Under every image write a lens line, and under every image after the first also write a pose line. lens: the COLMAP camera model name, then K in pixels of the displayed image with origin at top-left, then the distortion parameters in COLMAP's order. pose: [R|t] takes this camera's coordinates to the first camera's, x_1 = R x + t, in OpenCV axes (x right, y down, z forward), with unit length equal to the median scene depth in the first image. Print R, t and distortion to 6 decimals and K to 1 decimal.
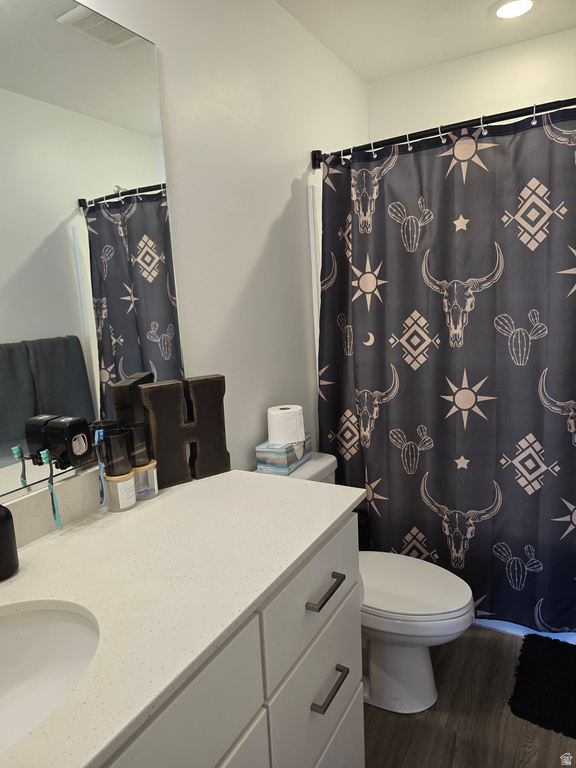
lens RADIAL K [[516.6, 0, 284.9], [0, 516.6, 375.7], [0, 0, 1]] dist [0.039166, -0.027804]
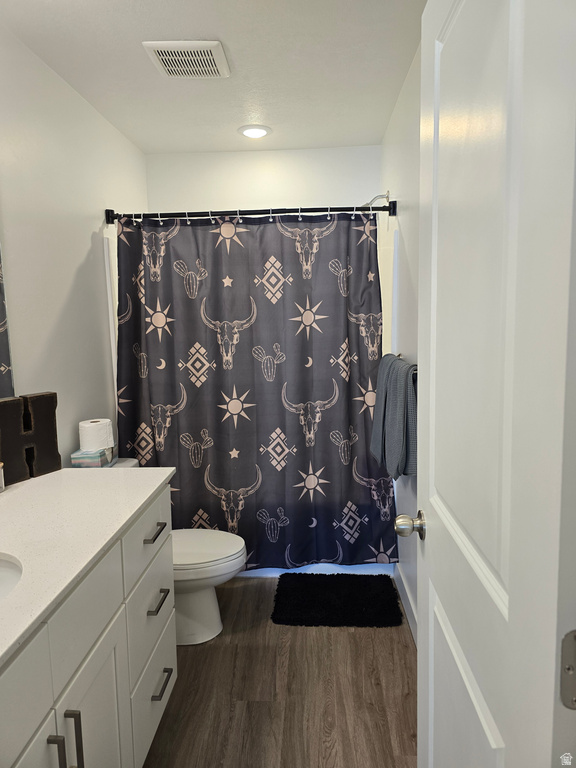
lens RADIAL K [[516.6, 0, 288.7], [0, 516.6, 382.4], [0, 0, 1]] dist [0.039166, -0.027804]
pose [[0.896075, -0.022095, 0.443353, -0.135310], [0.040594, 0.998654, -0.032278, 0.030850], [-0.442043, 0.046921, 0.895766, -0.304639]]
